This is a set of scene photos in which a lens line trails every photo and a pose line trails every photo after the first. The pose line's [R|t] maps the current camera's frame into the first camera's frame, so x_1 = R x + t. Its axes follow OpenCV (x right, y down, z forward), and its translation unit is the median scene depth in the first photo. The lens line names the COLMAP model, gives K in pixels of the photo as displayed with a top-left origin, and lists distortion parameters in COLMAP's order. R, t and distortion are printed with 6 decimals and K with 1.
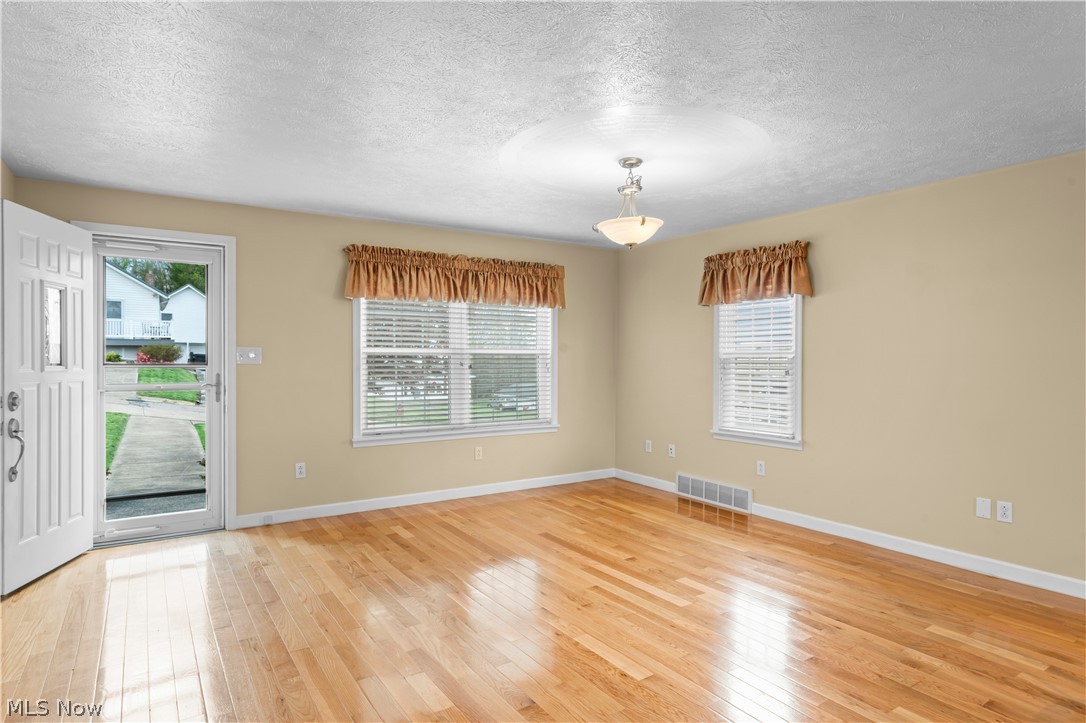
lens RADIAL K [[605.5, 0, 542.4], [0, 605.5, 360.9], [0, 0, 1]] dist [-0.001728, 0.002133]
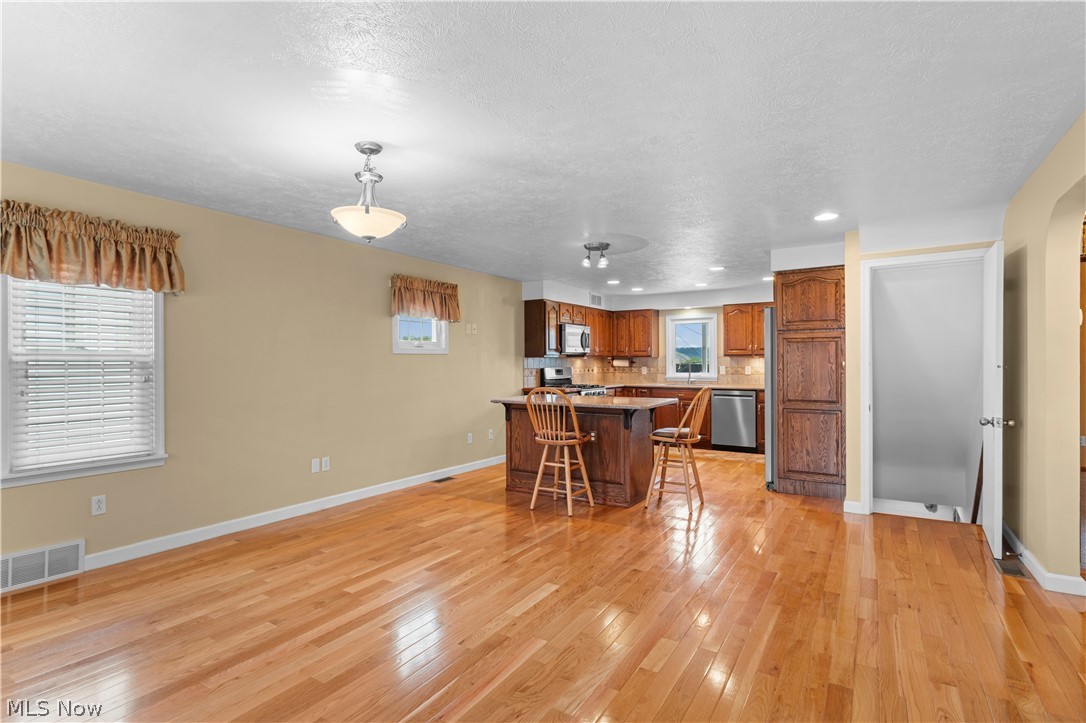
lens RADIAL K [[539.5, 0, 536.4], [0, 539.5, 364.2], [0, 0, 1]] dist [-0.004281, 0.003421]
pose [[-0.401307, -0.006803, 0.915918, -0.533133], [0.000819, 0.999969, 0.007786, -0.006839], [-0.915943, 0.003875, -0.401290, 0.839717]]
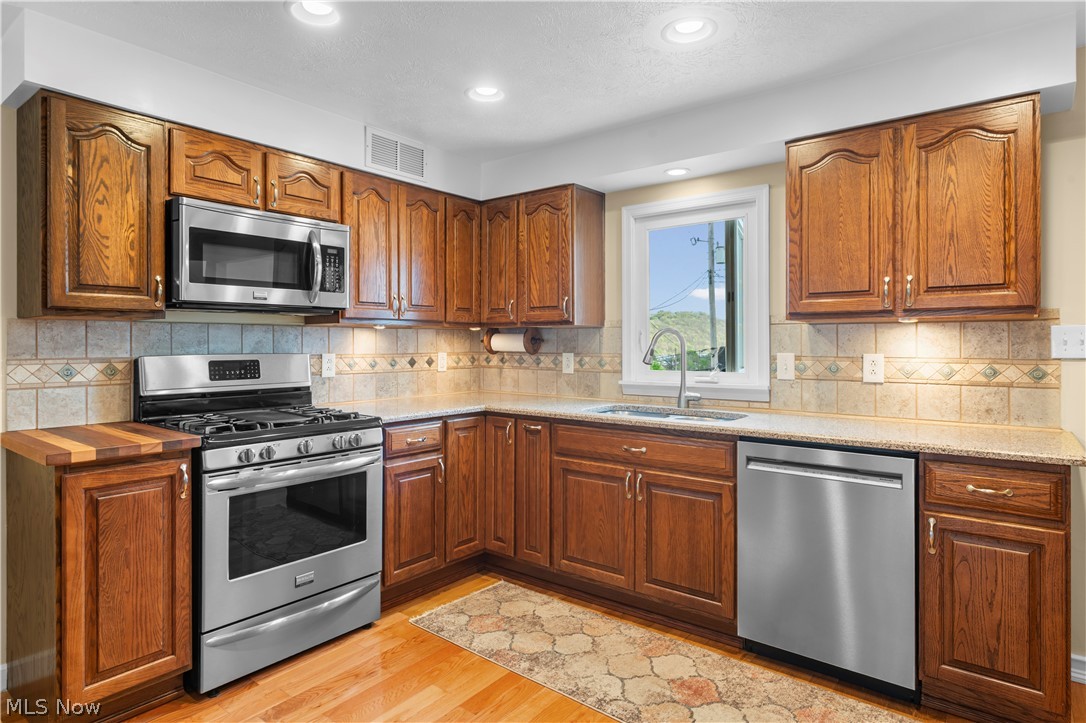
lens RADIAL K [[605.5, 0, 537.9], [0, 605.5, 344.2], [0, 0, 1]] dist [-0.001728, 0.002133]
pose [[-0.310691, -0.004704, 0.950499, 0.393608], [-0.001950, 0.999989, 0.004311, 0.003675], [-0.950509, -0.000514, -0.310697, -0.054791]]
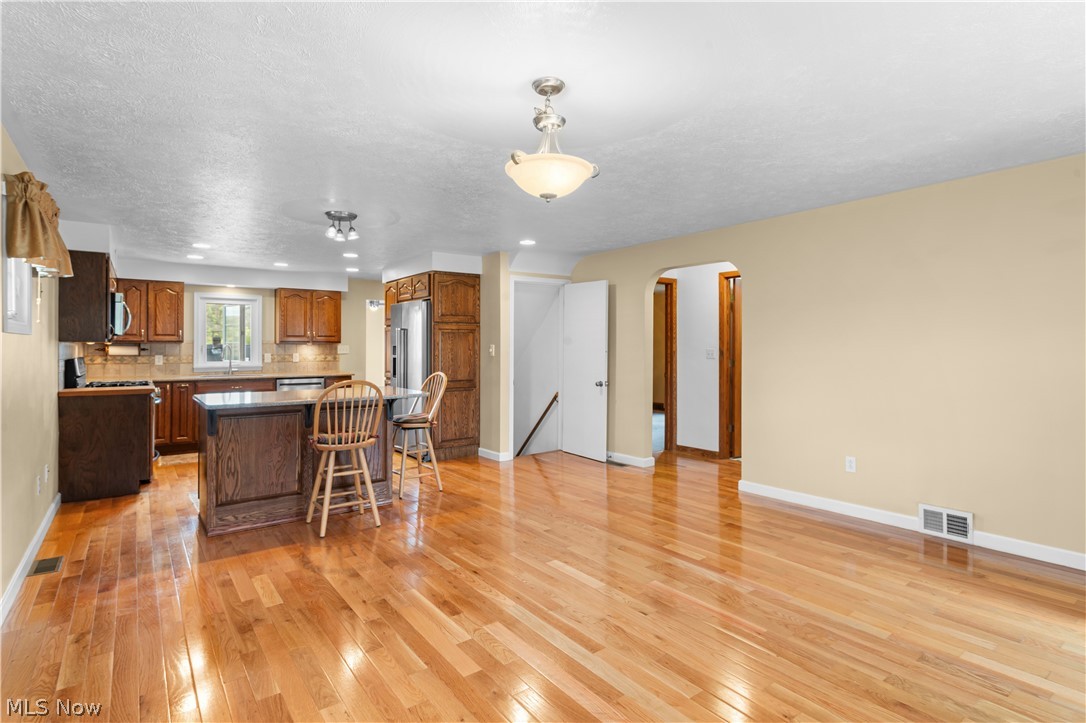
lens RADIAL K [[539.5, 0, 540.9], [0, 539.5, 340.2], [0, 0, 1]] dist [-0.004281, 0.003421]
pose [[-0.998569, -0.004047, -0.053328, 0.146569], [-0.003305, 0.999897, -0.013994, -0.006216], [0.053379, -0.013797, -0.998479, 1.272975]]
